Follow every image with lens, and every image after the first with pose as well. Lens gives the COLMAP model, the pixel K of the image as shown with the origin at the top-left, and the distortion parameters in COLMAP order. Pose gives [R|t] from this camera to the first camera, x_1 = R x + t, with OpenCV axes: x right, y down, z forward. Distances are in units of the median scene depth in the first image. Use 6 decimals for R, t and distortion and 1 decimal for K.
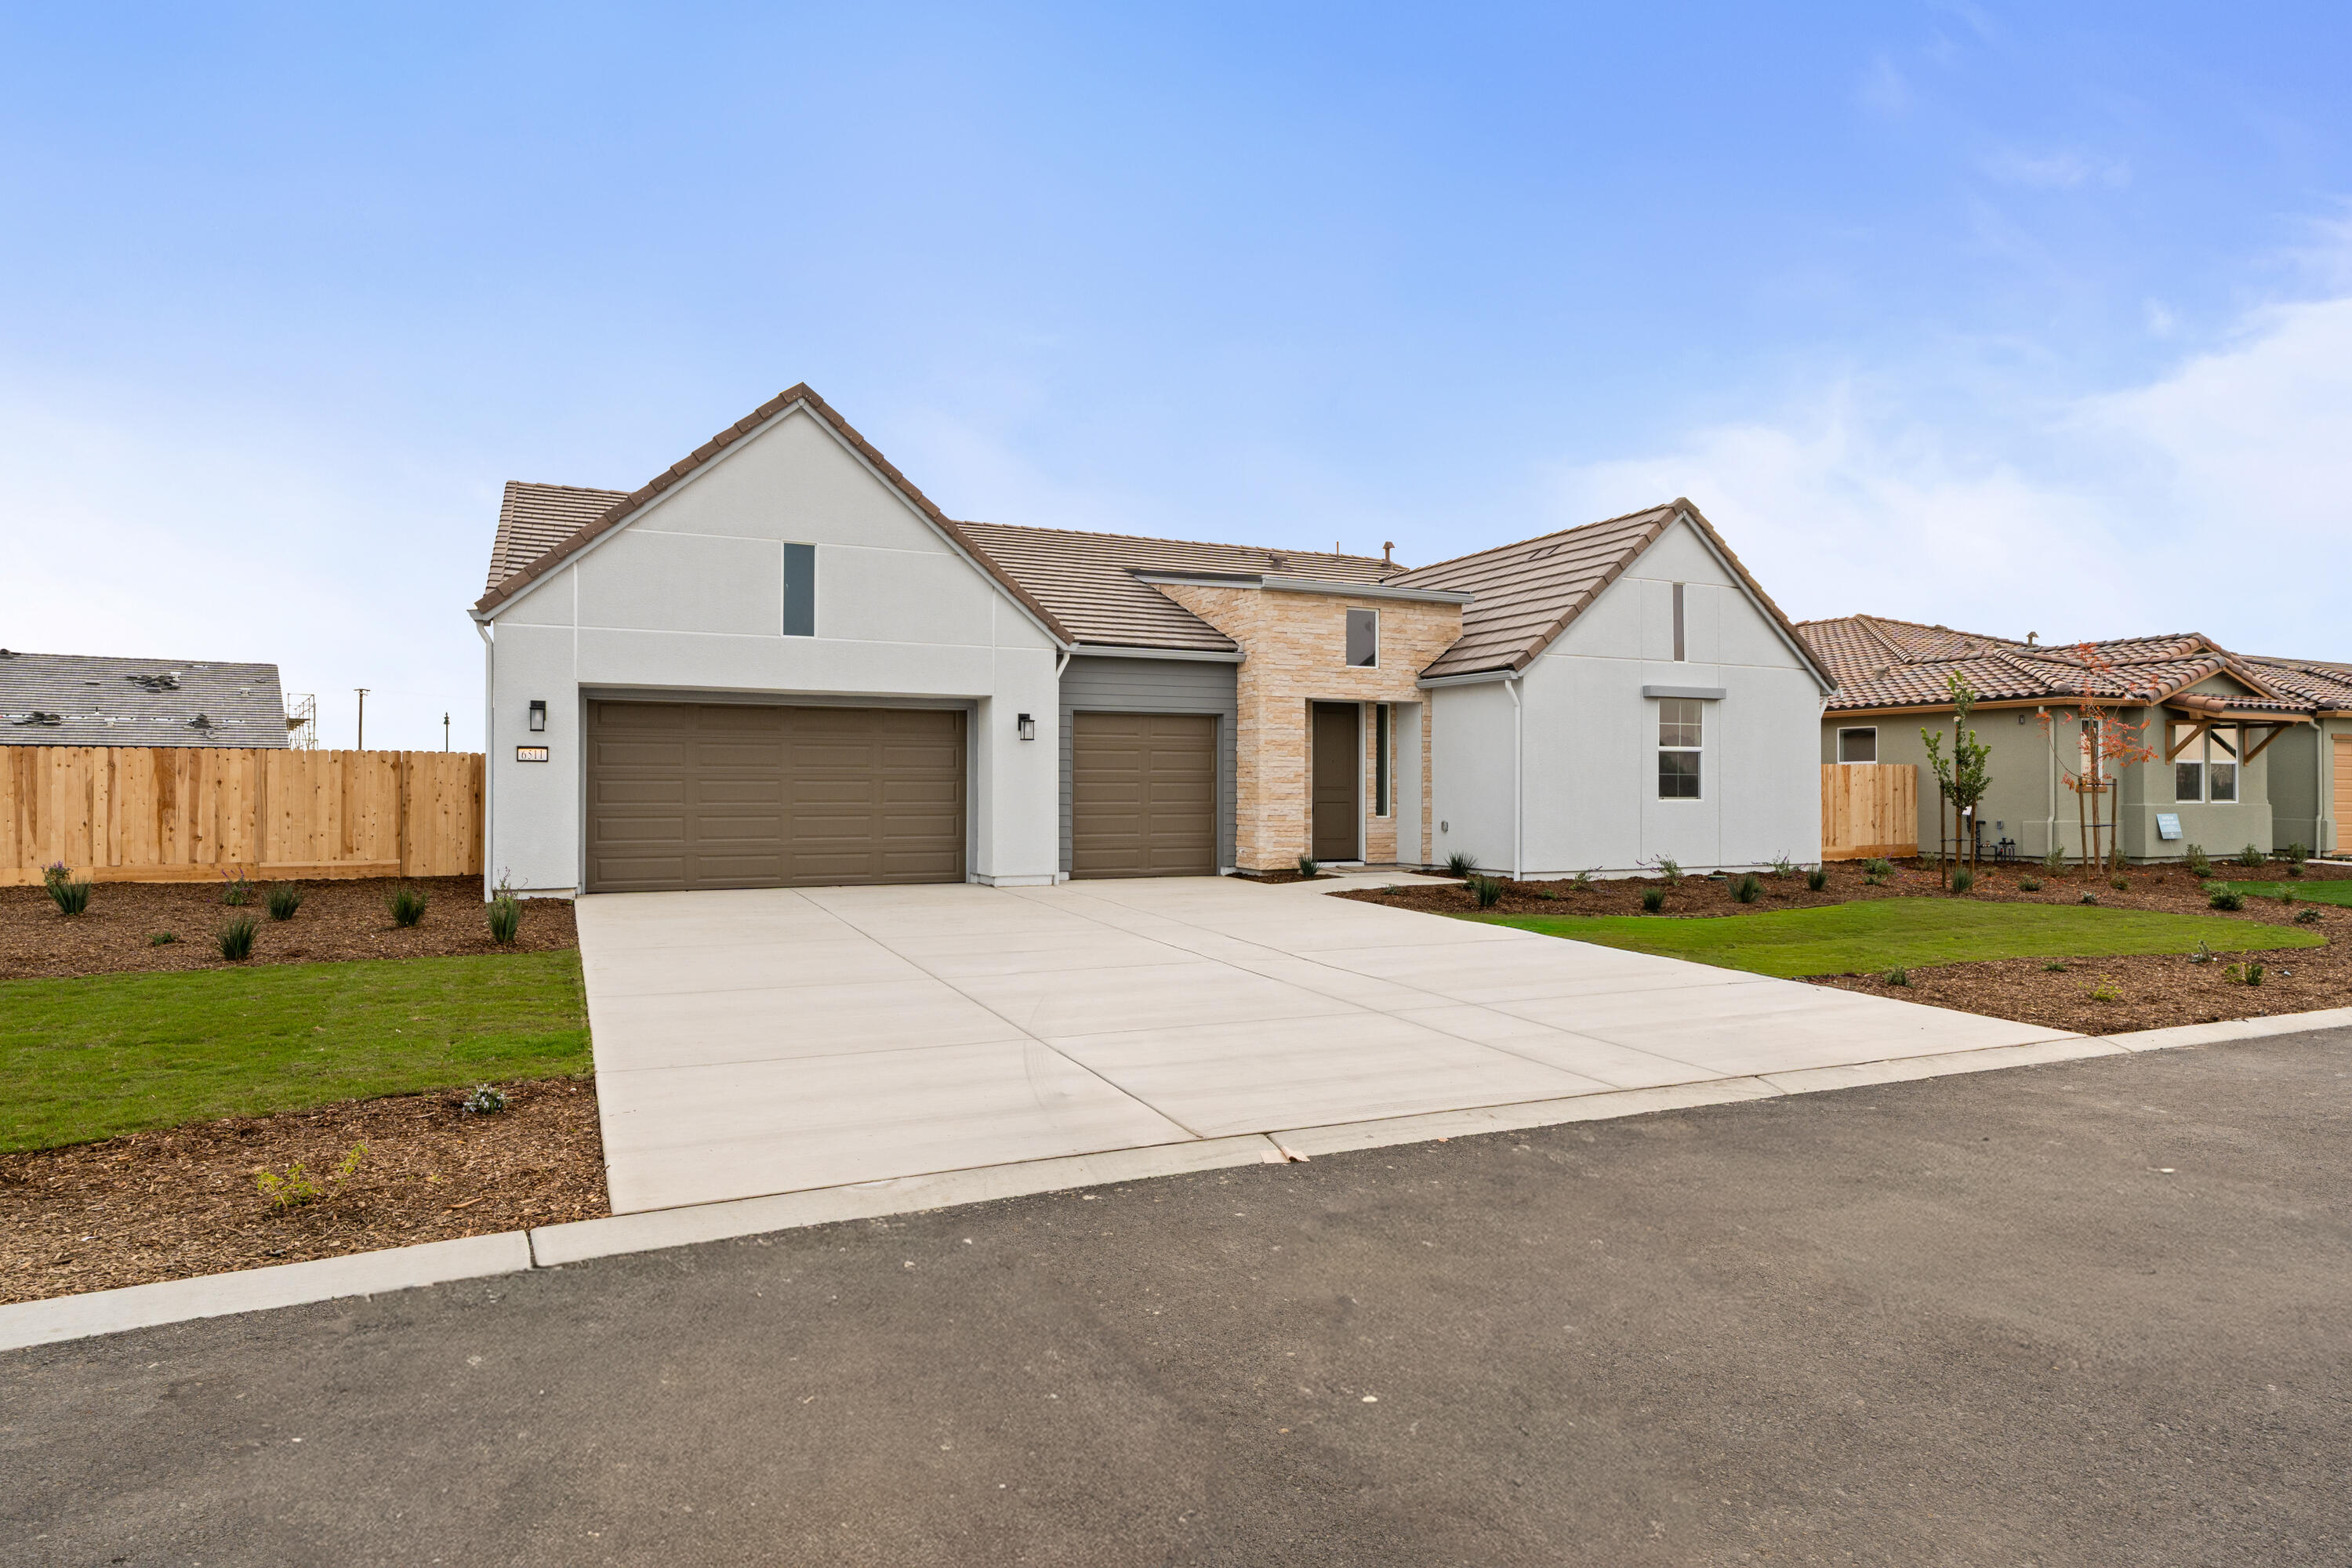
lens RADIAL K [[1267.1, 0, 1157.7], [0, 1267.1, 784.2], [0, 0, 1]] dist [-0.004621, 0.001309]
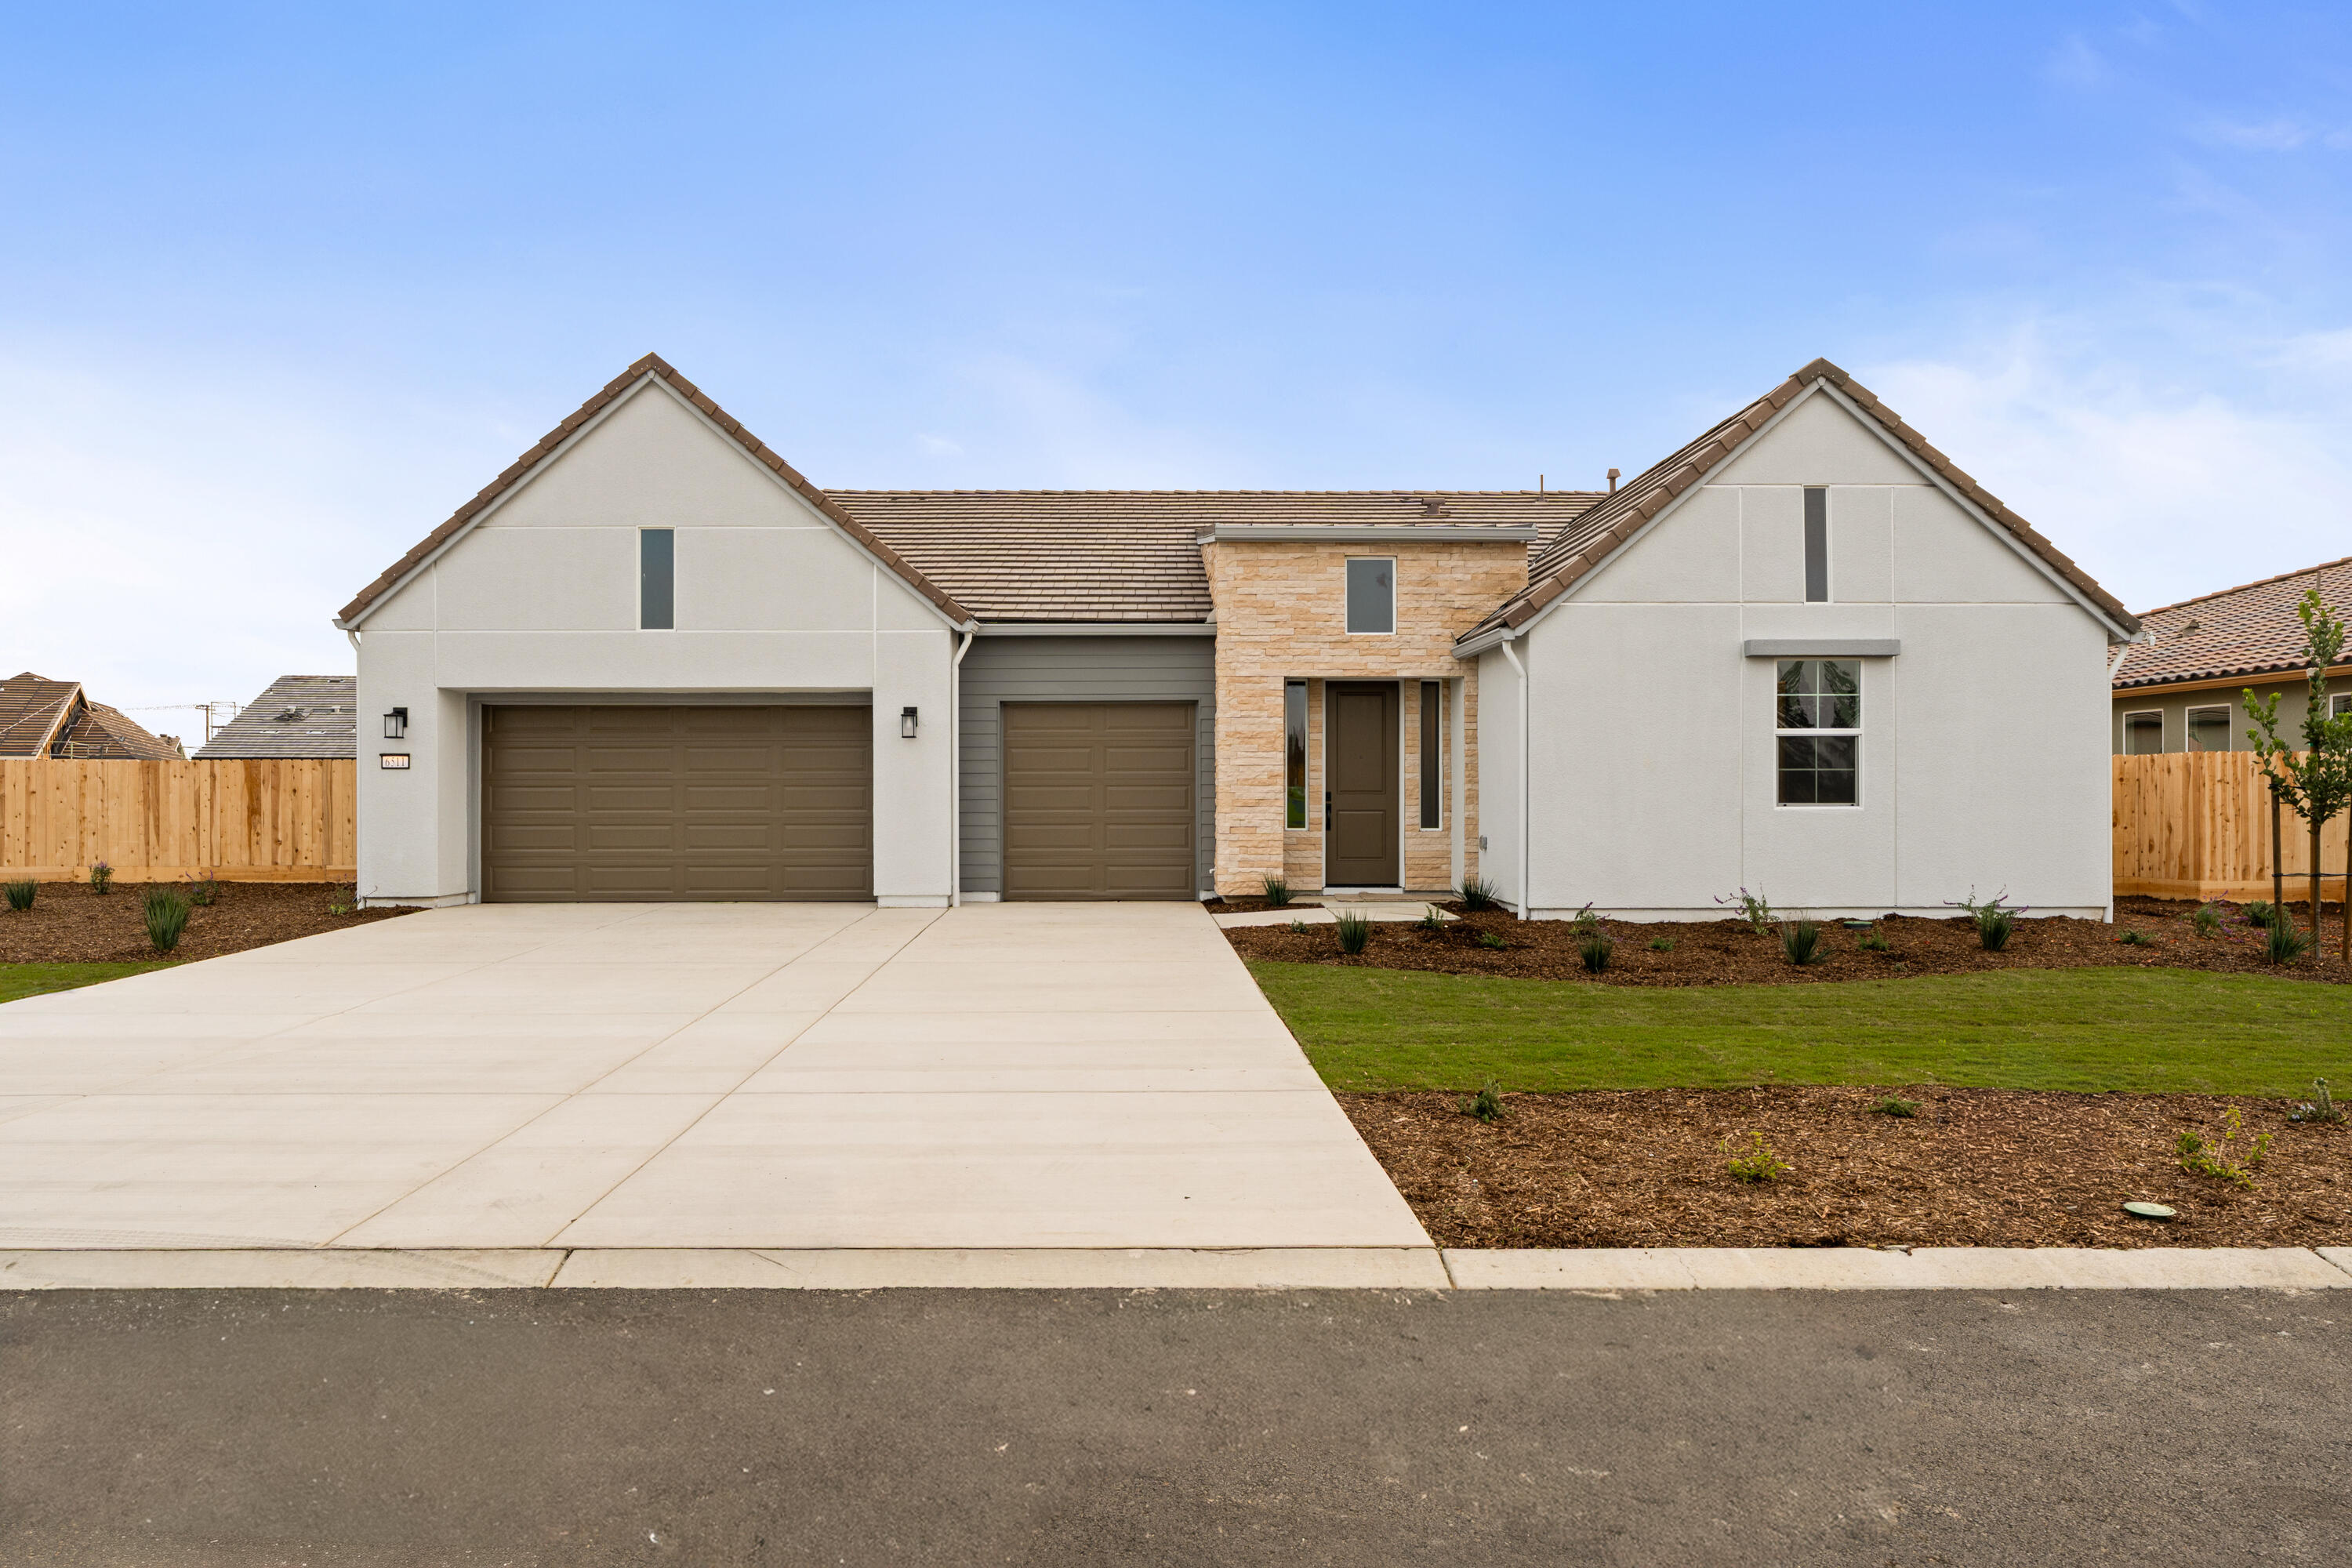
lens RADIAL K [[1387.8, 0, 1176.8], [0, 1387.8, 792.9], [0, 0, 1]] dist [0.008221, -0.001005]
pose [[0.920287, -0.003749, -0.391225, 0.400140], [0.004977, 0.999985, 0.002123, 0.001367], [0.391212, -0.003900, 0.920292, 0.189918]]
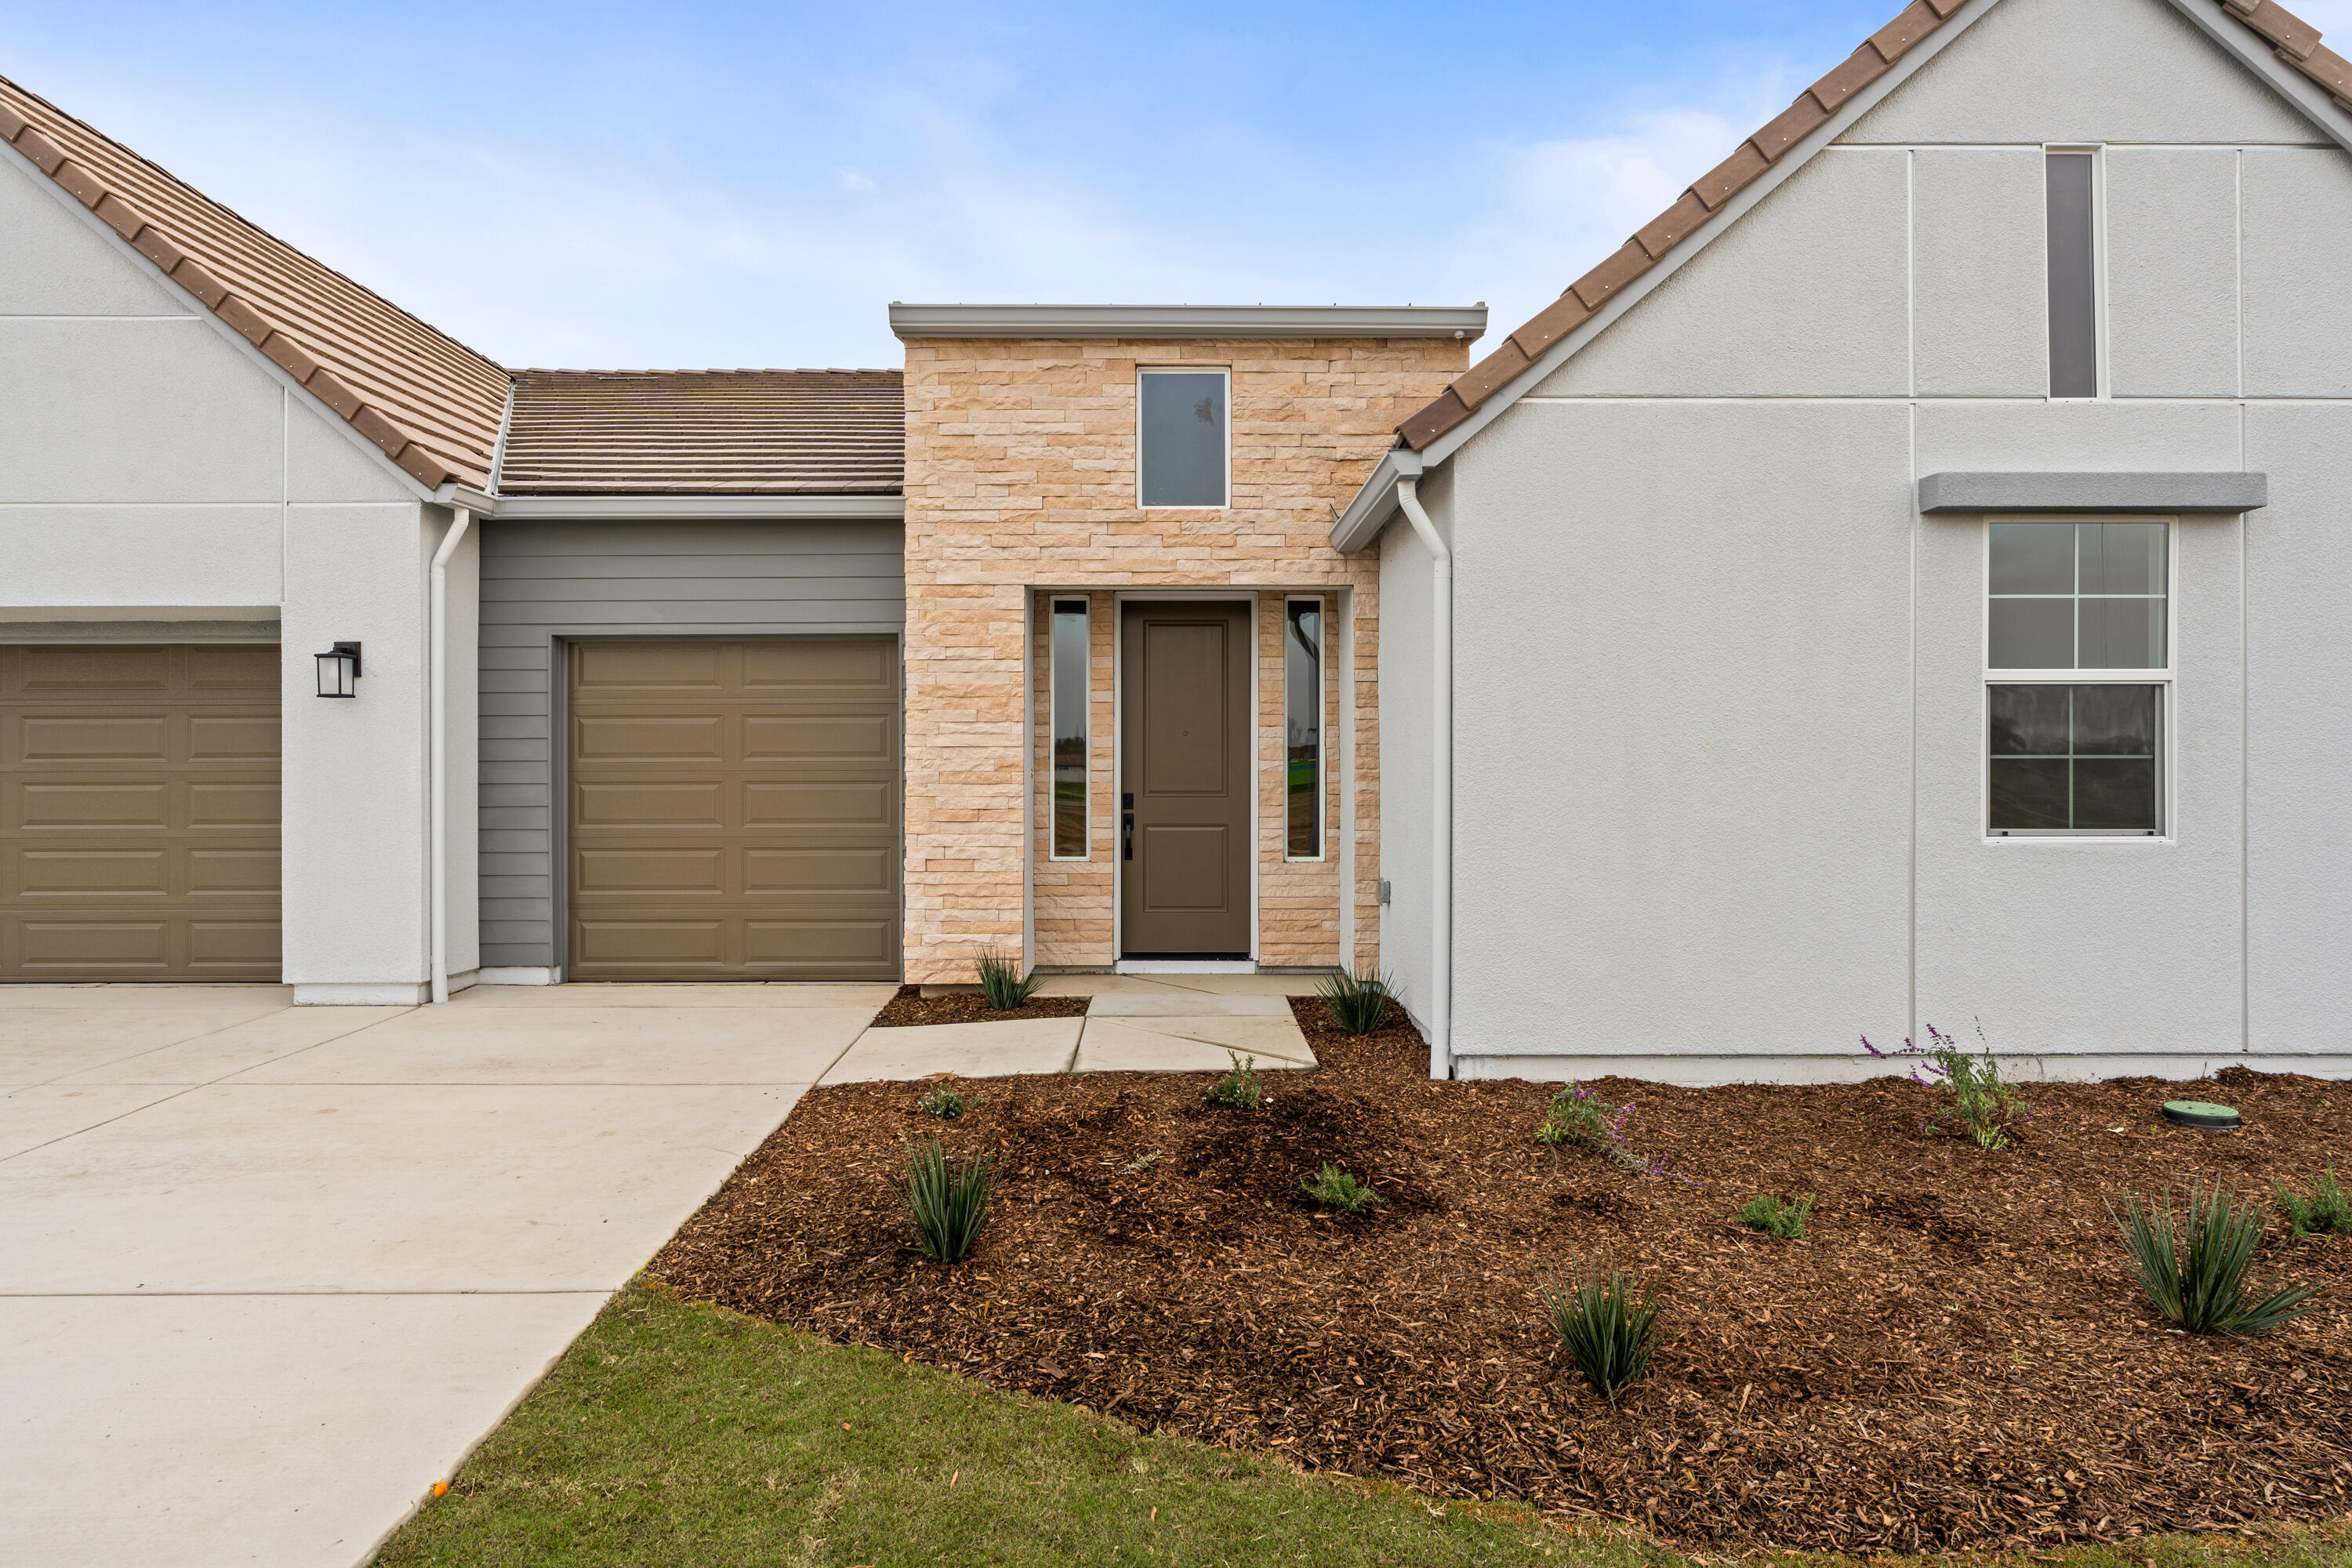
lens RADIAL K [[1267.1, 0, 1192.4], [0, 1267.1, 777.3], [0, 0, 1]] dist [-0.004621, 0.001309]
pose [[0.916817, -0.002108, -0.399302, 0.347619], [0.004997, 0.999968, 0.006194, -0.005879], [0.399277, -0.007674, 0.916798, 0.645747]]
